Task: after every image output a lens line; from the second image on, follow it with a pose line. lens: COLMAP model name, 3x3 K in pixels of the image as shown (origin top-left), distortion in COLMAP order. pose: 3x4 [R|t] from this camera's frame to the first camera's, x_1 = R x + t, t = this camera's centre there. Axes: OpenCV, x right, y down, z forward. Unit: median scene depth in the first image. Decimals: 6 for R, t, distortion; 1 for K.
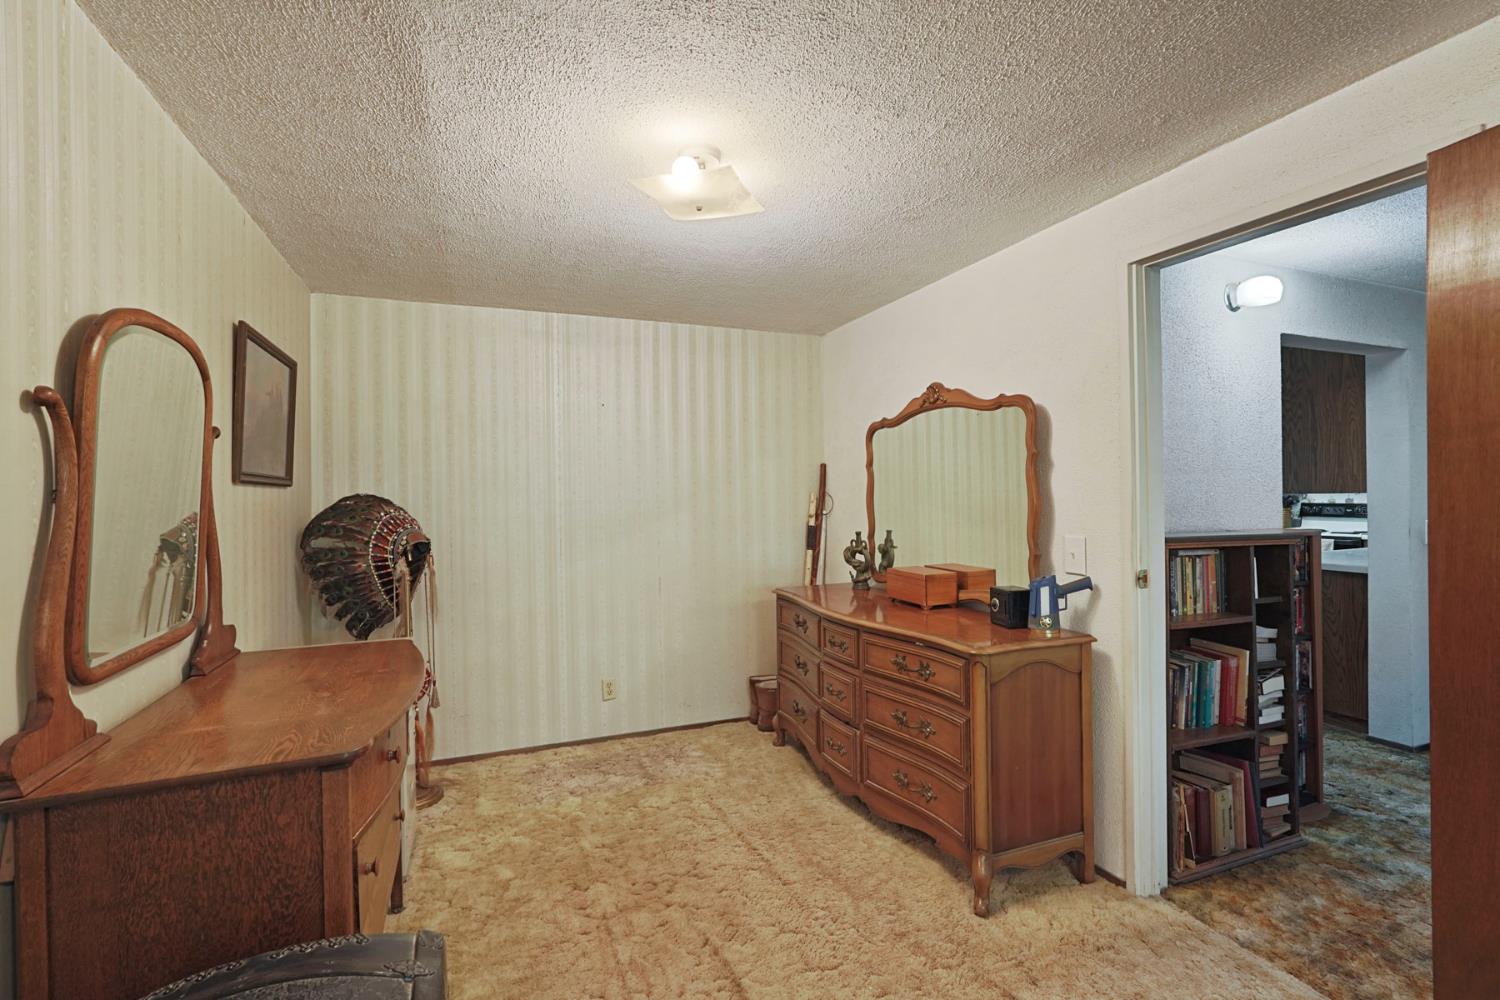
lens RADIAL K [[680.8, 0, 735.7], [0, 680.8, 493.9], [0, 0, 1]] dist [-0.021078, 0.010539]
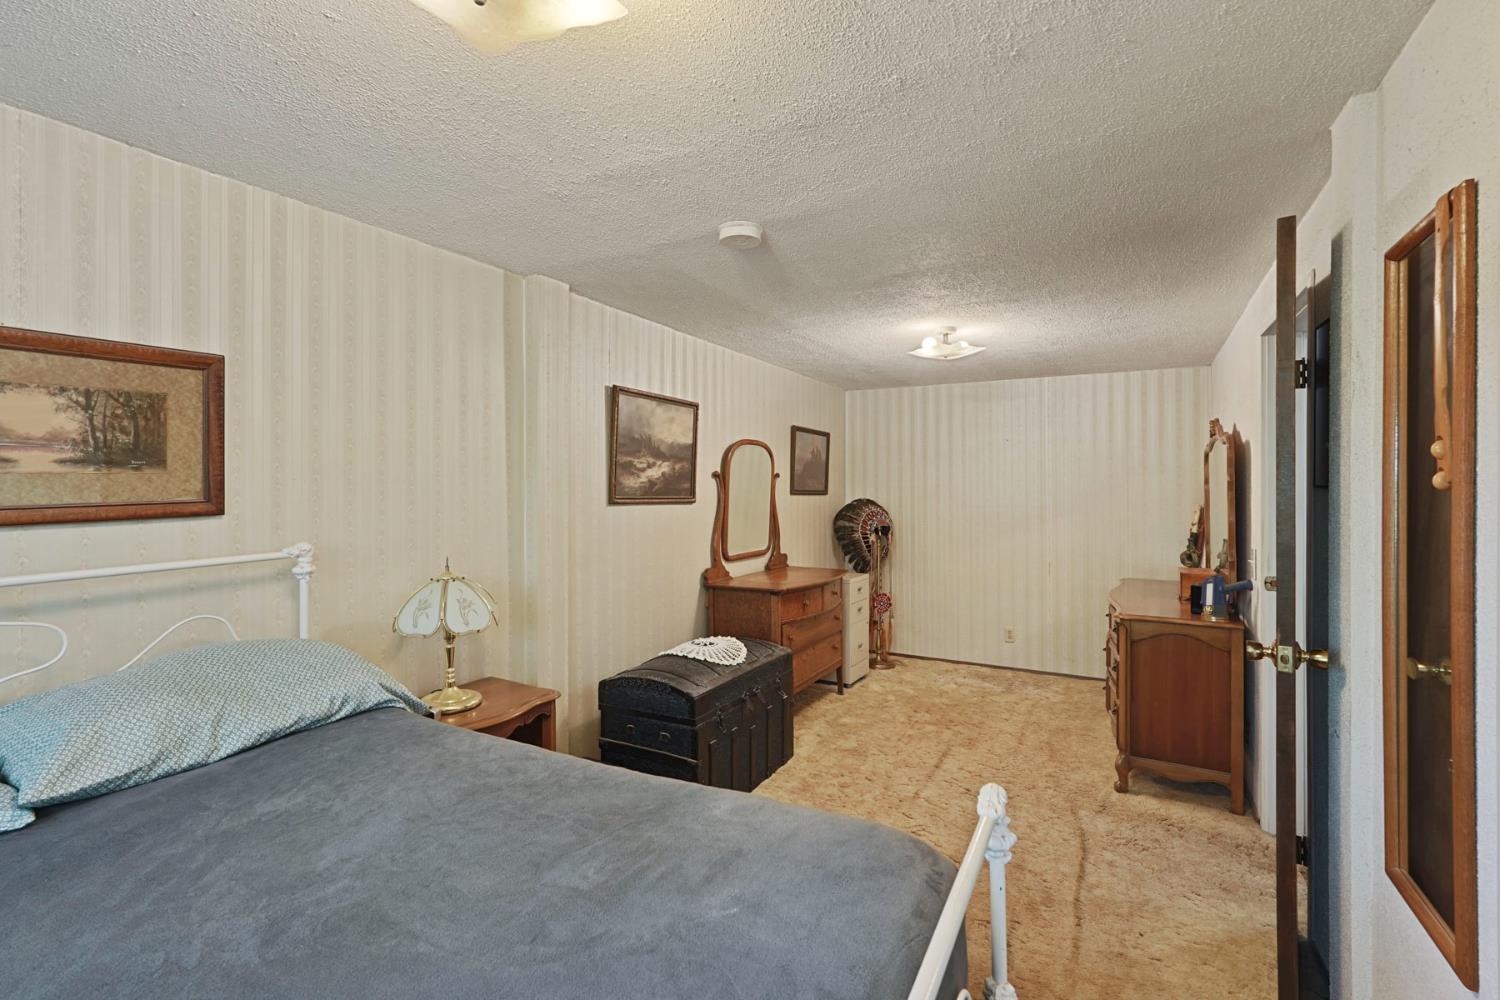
lens RADIAL K [[680.8, 0, 735.7], [0, 680.8, 493.9], [0, 0, 1]] dist [-0.021078, 0.010539]
pose [[0.607814, 0.020274, -0.793820, 0.814243], [-0.009627, 0.999789, 0.018163, -0.047787], [0.794021, -0.003397, 0.607881, -0.472165]]
